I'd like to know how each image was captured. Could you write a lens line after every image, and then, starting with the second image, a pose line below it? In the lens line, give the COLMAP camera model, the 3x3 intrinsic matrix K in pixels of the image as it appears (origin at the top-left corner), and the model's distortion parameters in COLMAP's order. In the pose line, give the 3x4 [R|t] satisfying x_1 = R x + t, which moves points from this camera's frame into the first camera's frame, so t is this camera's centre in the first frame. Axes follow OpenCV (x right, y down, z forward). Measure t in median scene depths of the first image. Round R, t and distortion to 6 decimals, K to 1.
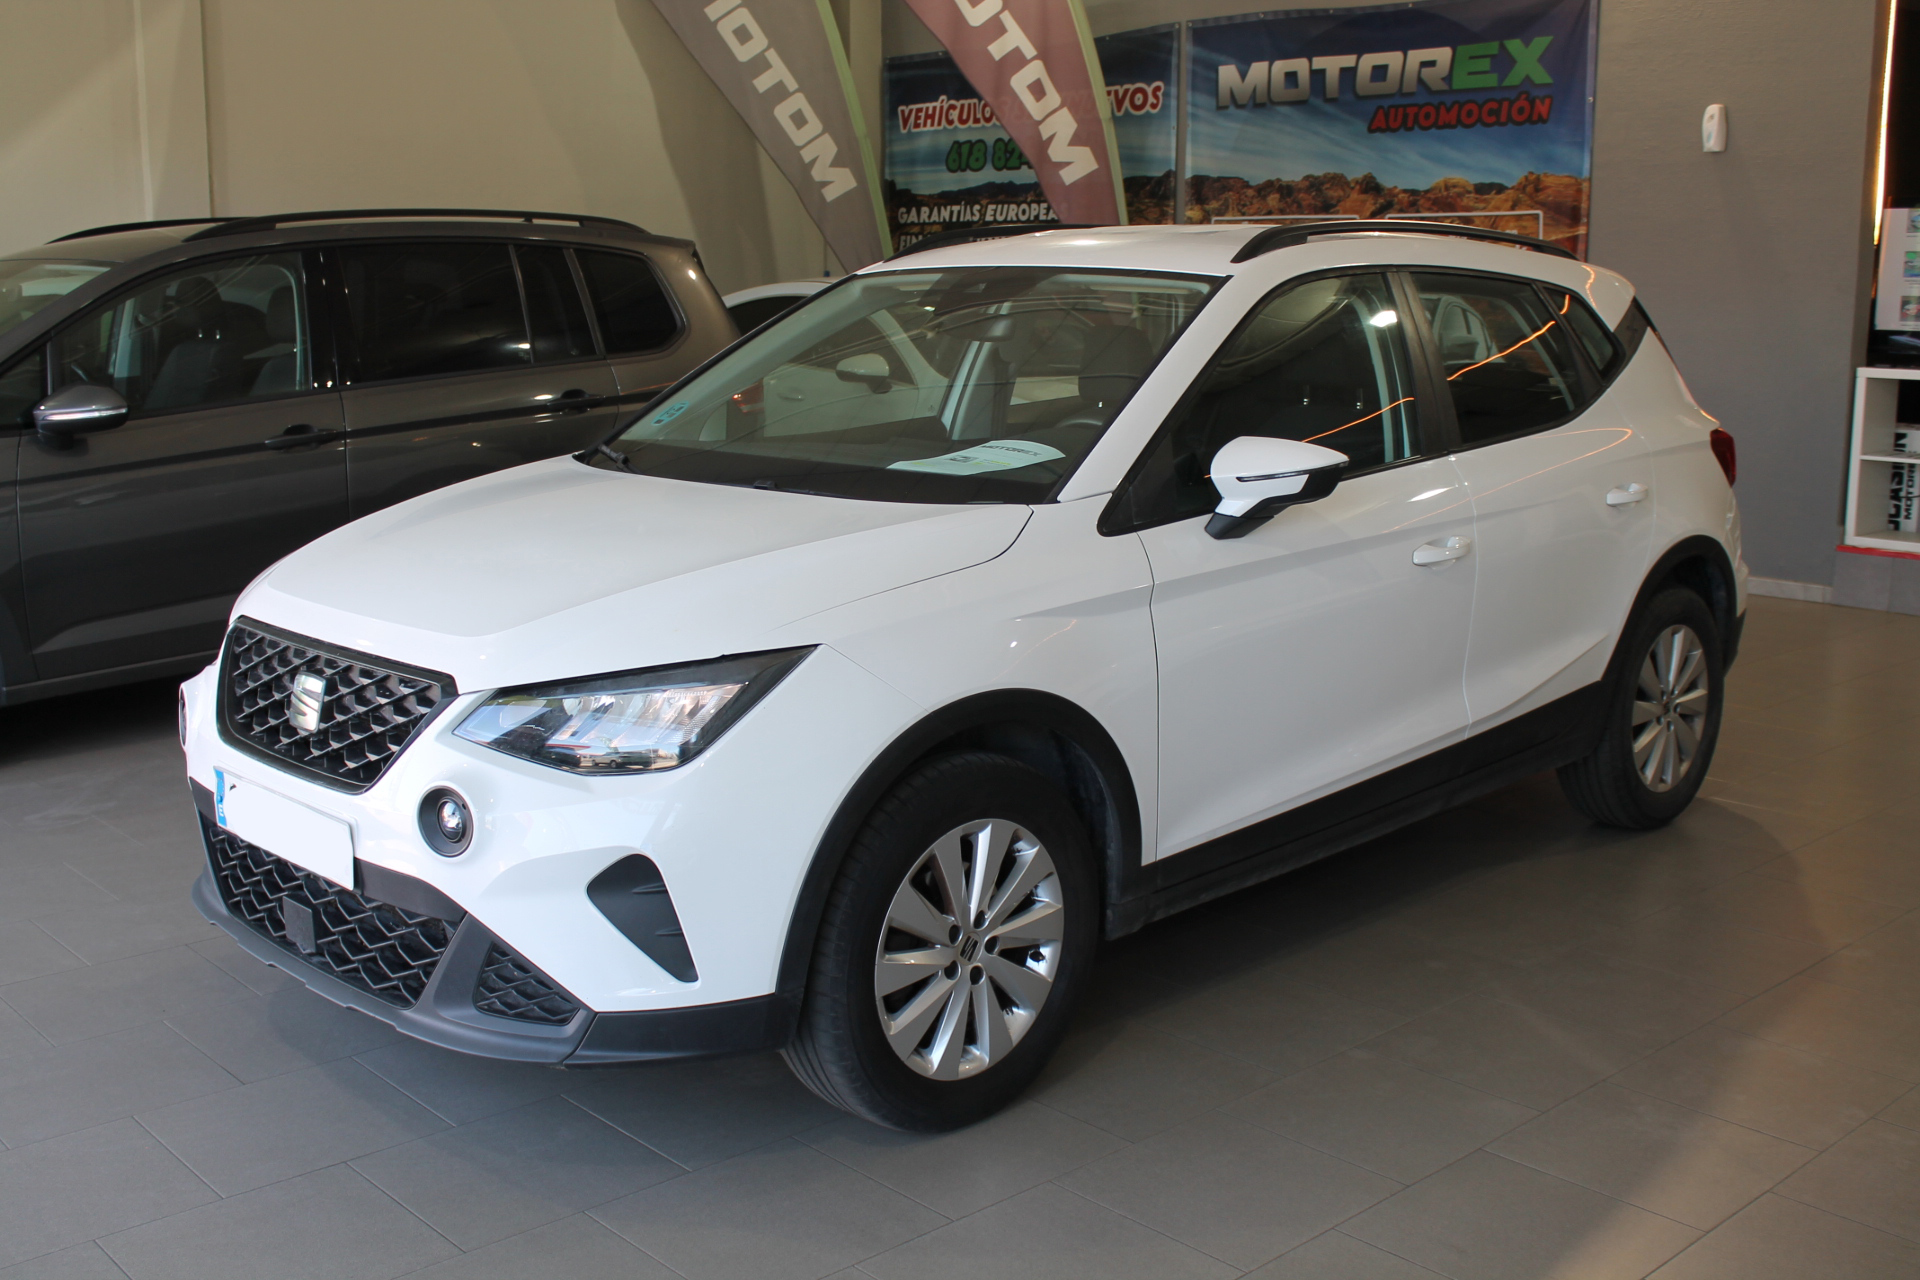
lens RADIAL K [[1911.6, 0, 960.0], [0, 1911.6, 640.0], [0, 0, 1]] dist [-0.079958, 0.021085]
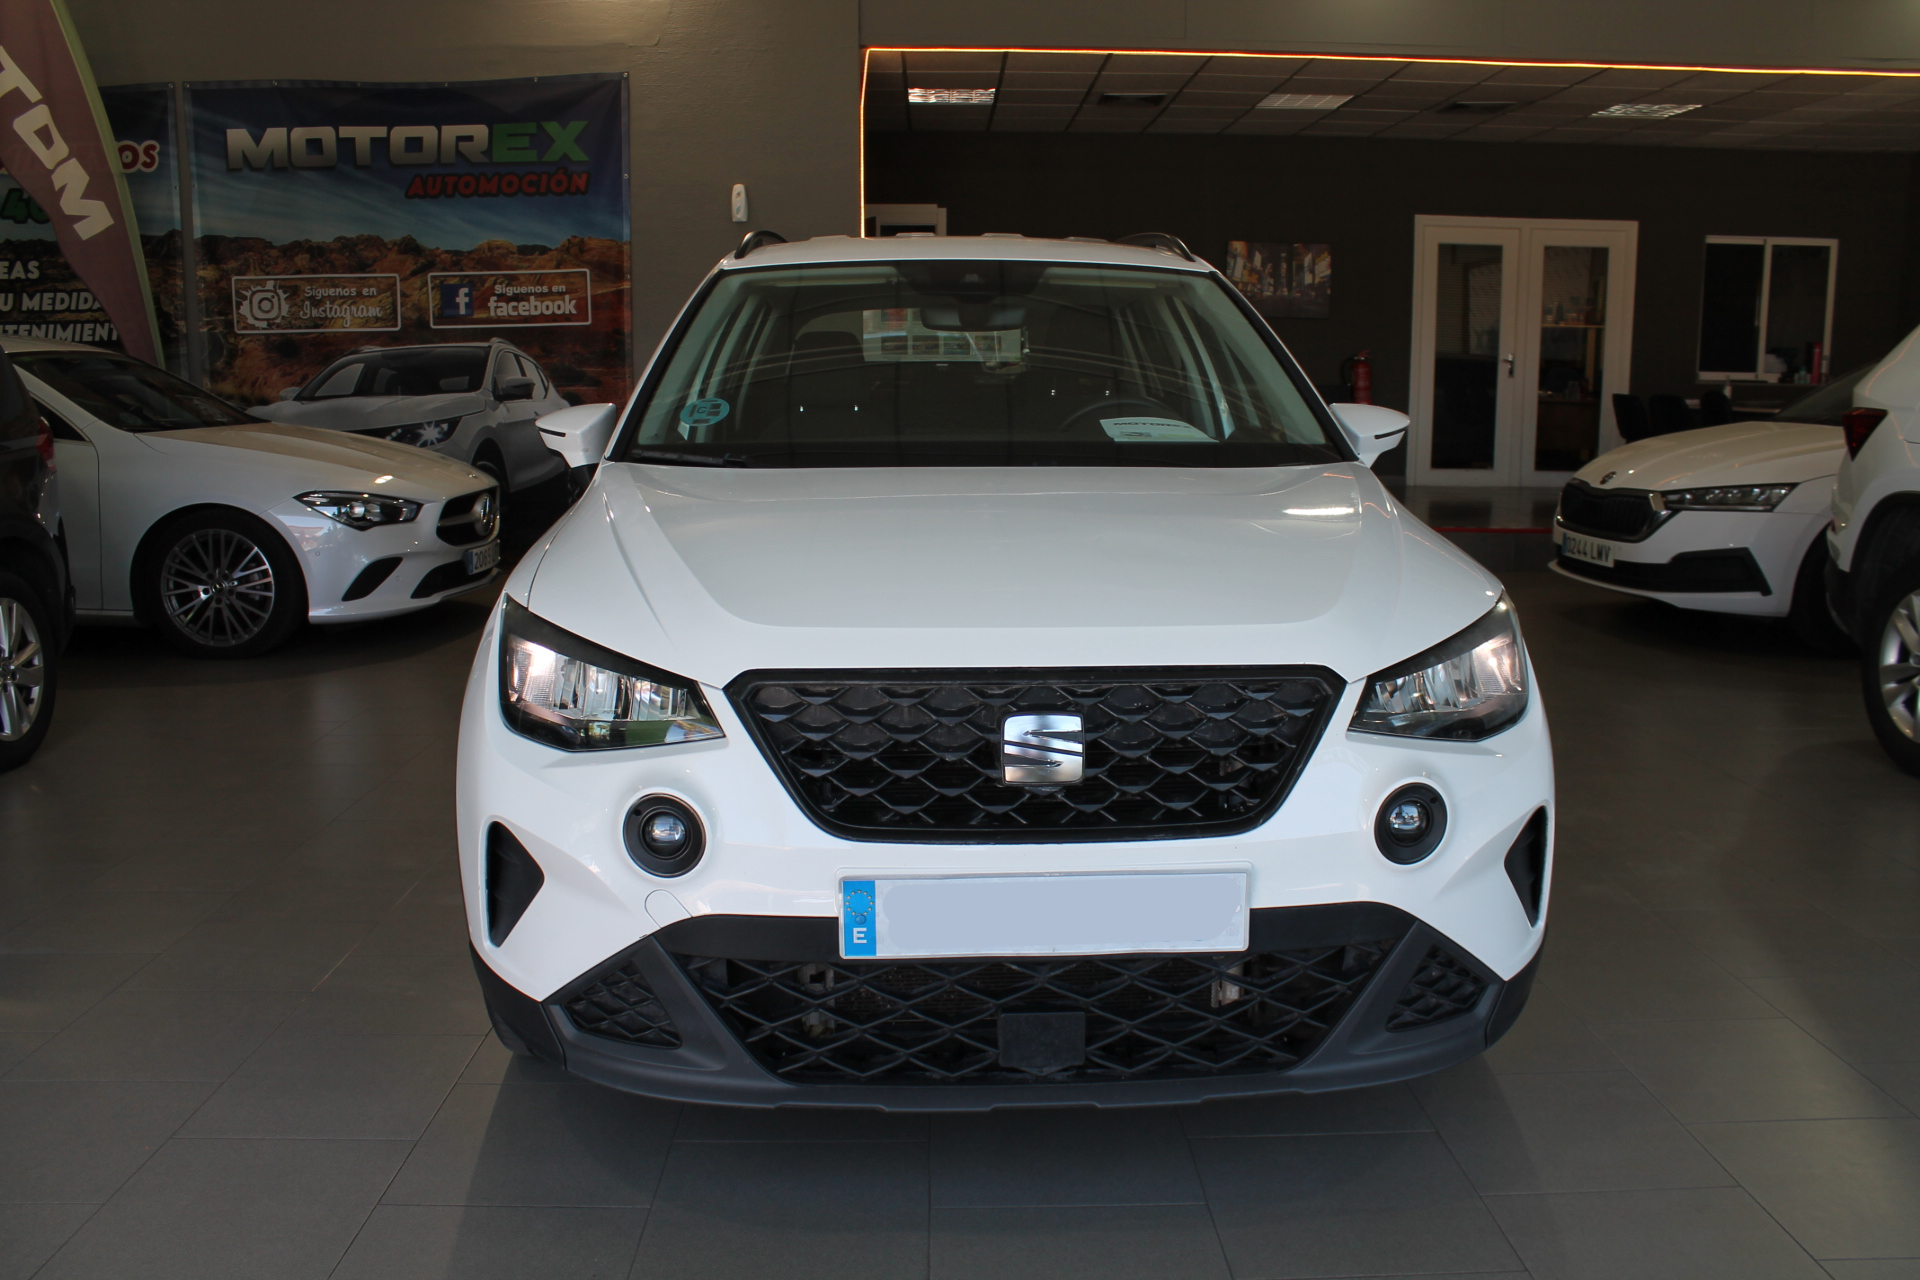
lens RADIAL K [[1575.2, 0, 961.3], [0, 1575.2, 649.4], [0, 0, 1]] dist [-0.163636, 0.140999]
pose [[0.658875, -0.140403, 0.739033, -0.258571], [0.145759, 0.987637, 0.057684, -0.014997], [-0.737996, 0.069715, 0.671195, 0.187665]]
